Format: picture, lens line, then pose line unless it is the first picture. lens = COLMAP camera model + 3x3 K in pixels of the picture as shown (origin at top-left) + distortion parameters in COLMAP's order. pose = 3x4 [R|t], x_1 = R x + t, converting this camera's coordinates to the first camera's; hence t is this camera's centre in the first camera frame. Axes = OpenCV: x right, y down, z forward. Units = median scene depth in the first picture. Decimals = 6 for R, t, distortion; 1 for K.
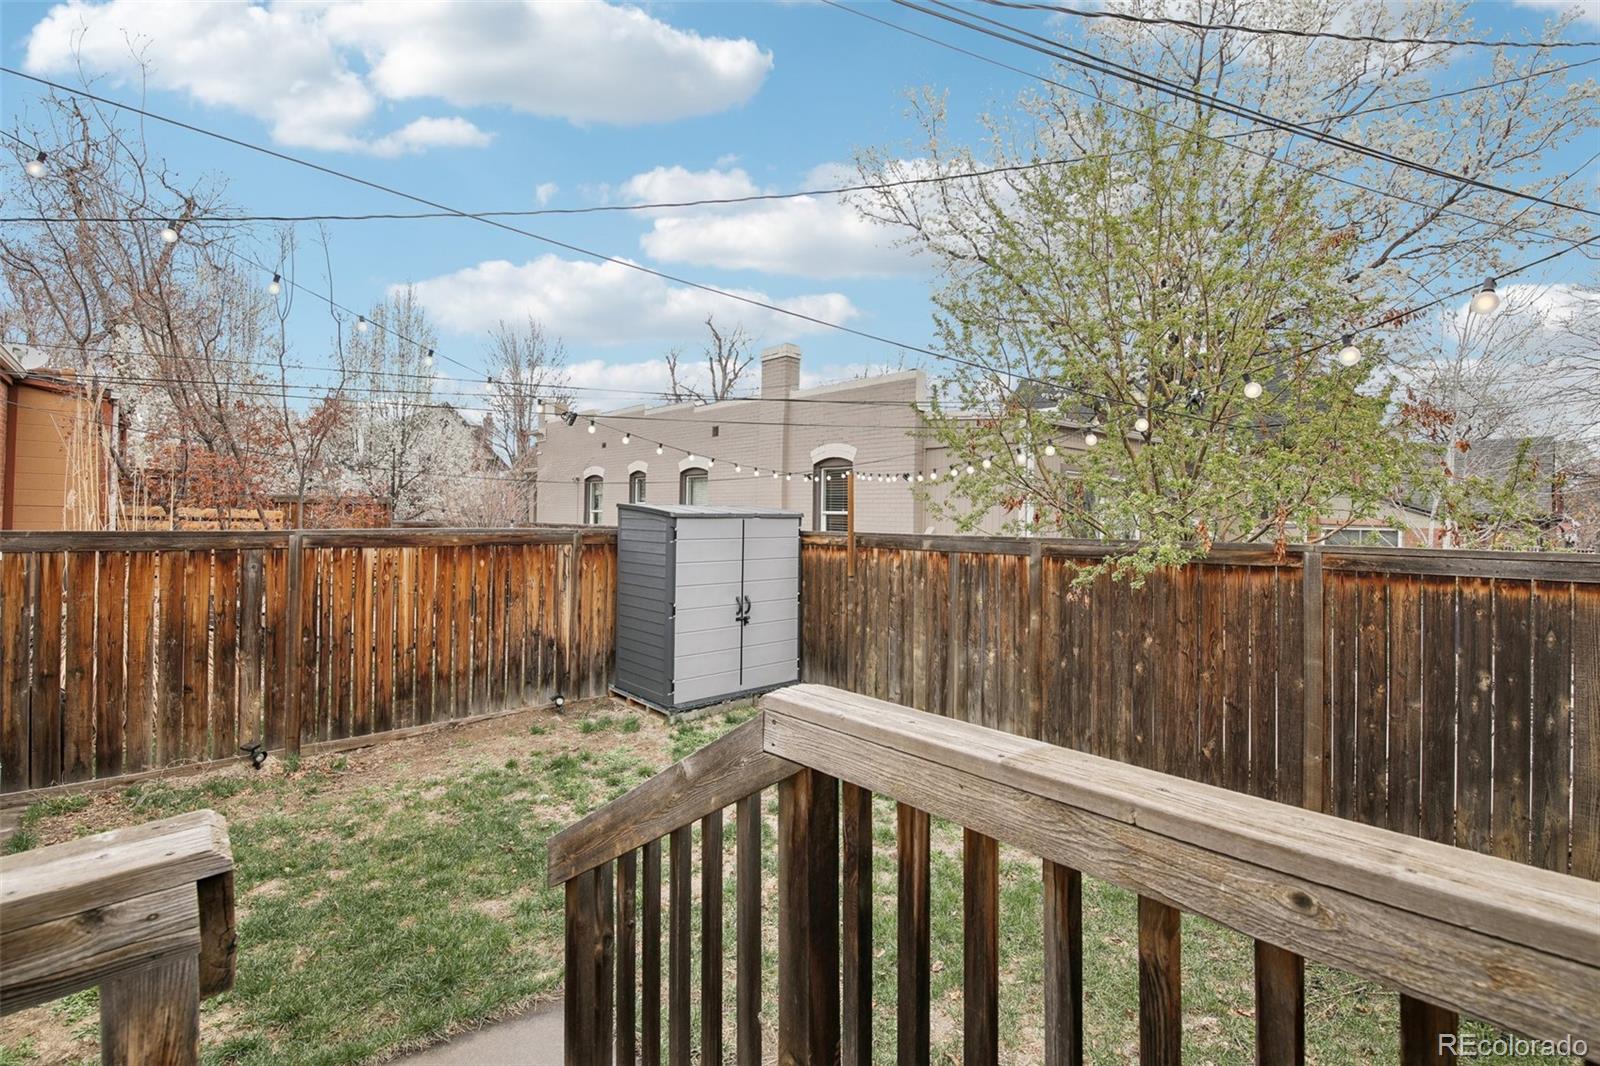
lens RADIAL K [[688.1, 0, 788.1], [0, 688.1, 523.7], [0, 0, 1]] dist [0.002142, -0.009858]
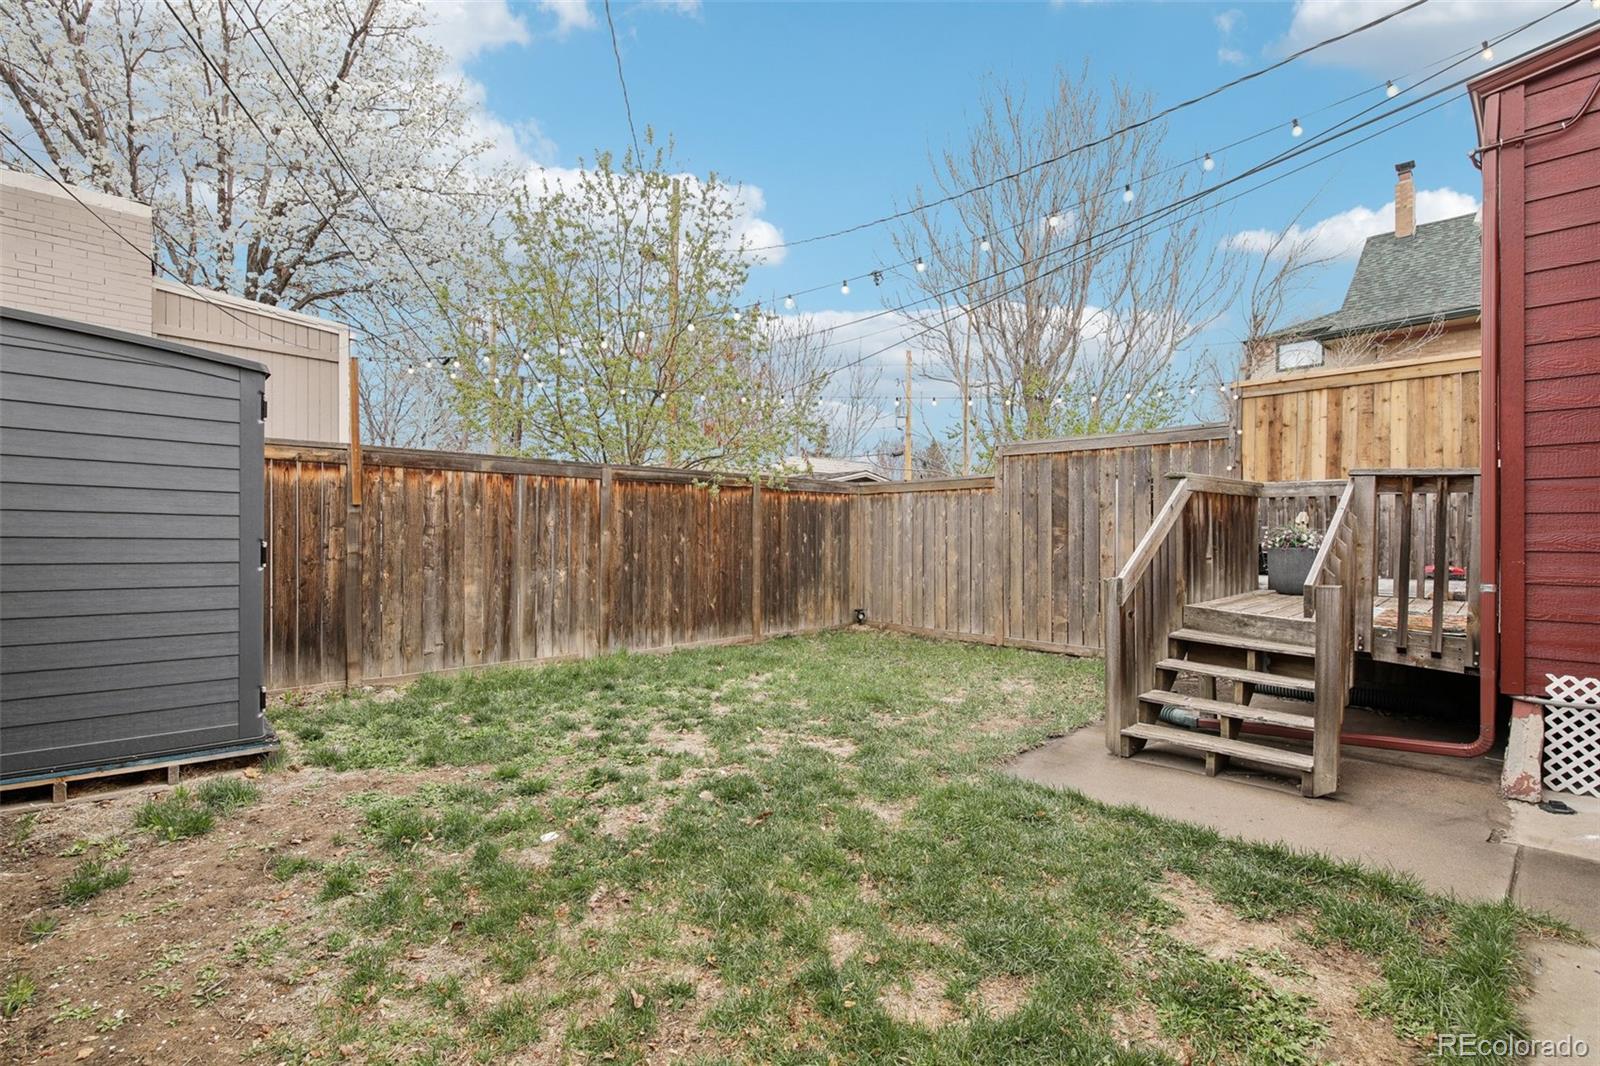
lens RADIAL K [[688.1, 0, 788.1], [0, 688.1, 523.7], [0, 0, 1]] dist [0.002142, -0.009858]
pose [[-0.009534, -0.000577, 0.999954, -0.786901], [-0.000070, 1.000000, 0.000577, 0.118179], [-0.999955, -0.000065, -0.009534, 0.688455]]
